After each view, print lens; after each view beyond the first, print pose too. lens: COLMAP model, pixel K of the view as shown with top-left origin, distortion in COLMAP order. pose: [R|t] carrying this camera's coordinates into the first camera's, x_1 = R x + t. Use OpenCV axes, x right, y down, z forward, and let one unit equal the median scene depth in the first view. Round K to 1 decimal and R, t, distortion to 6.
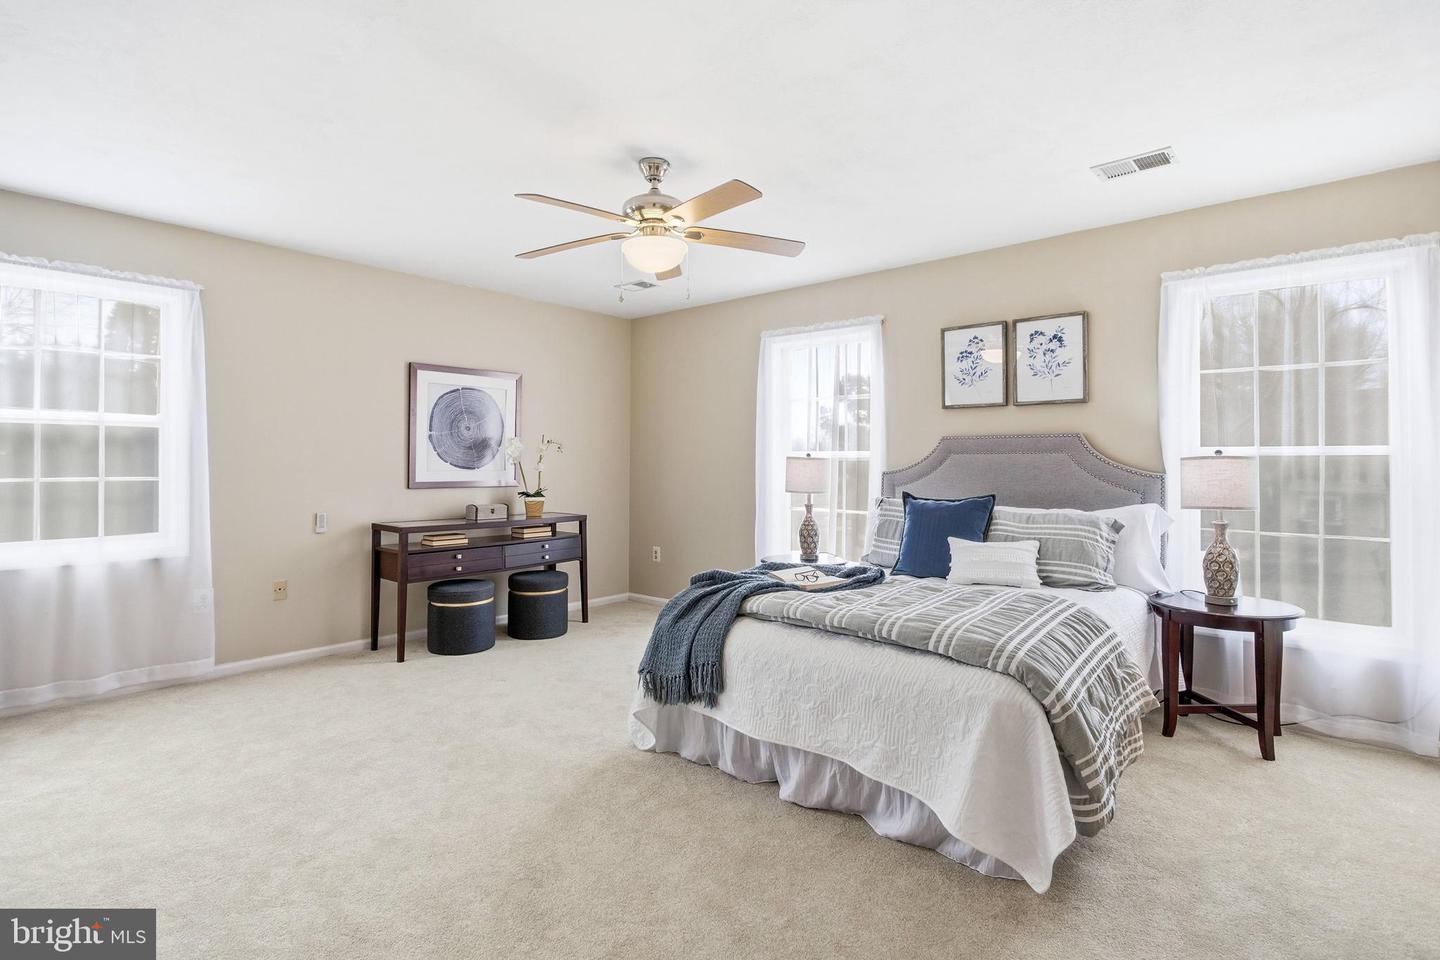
lens RADIAL K [[684.5, 0, 748.3], [0, 684.5, 466.3], [0, 0, 1]] dist [-0.014812, 0.000403]
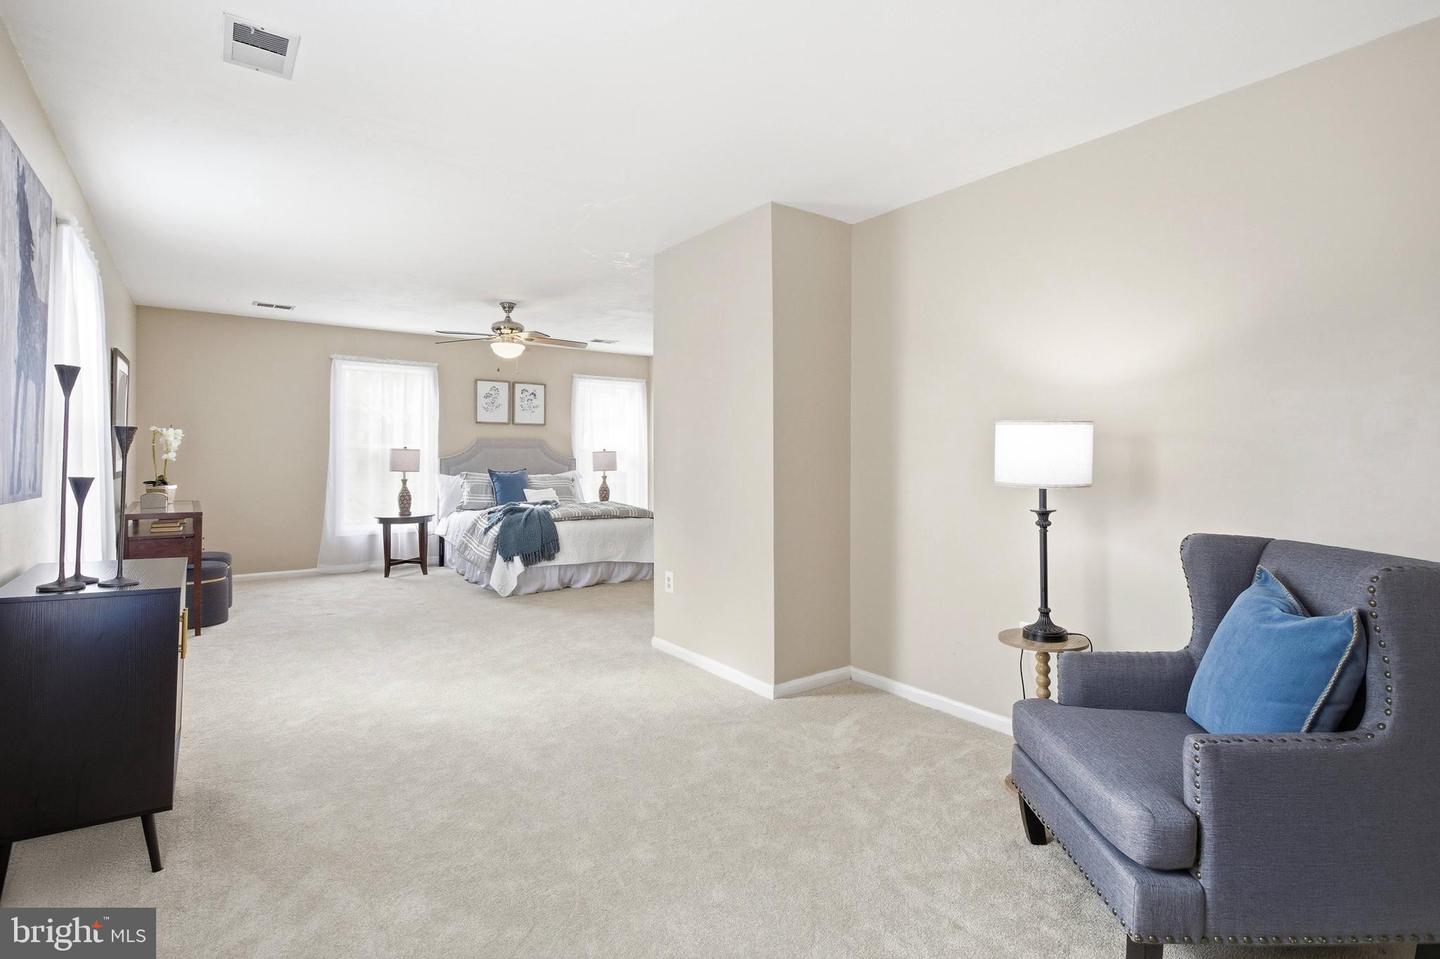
lens RADIAL K [[684.5, 0, 712.3], [0, 684.5, 451.4], [0, 0, 1]] dist [-0.014812, 0.000403]
pose [[0.252859, 0.004161, 0.967494, -1.384438], [-0.001276, 0.999991, -0.003968, -0.002759], [-0.967502, -0.000231, 0.252862, -0.067359]]
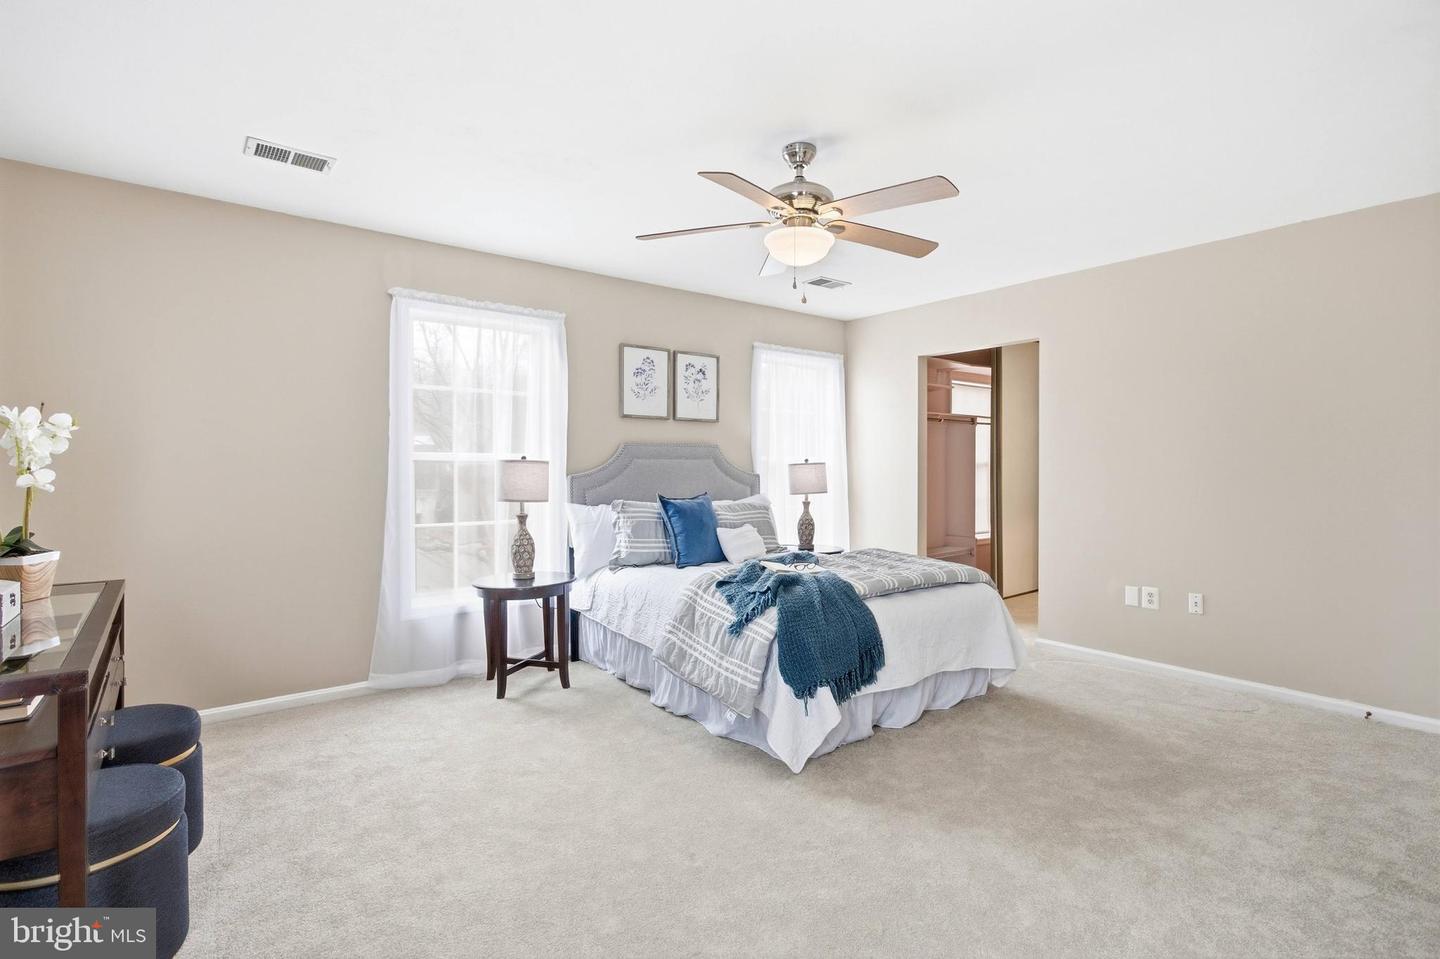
lens RADIAL K [[684.5, 0, 720.9], [0, 684.5, 470.9], [0, 0, 1]] dist [-0.014812, 0.000403]
pose [[0.231523, -0.007024, 0.972804, -0.781529], [0.004857, 0.999970, 0.006064, -0.004624], [-0.972817, 0.003321, 0.231550, 0.629781]]
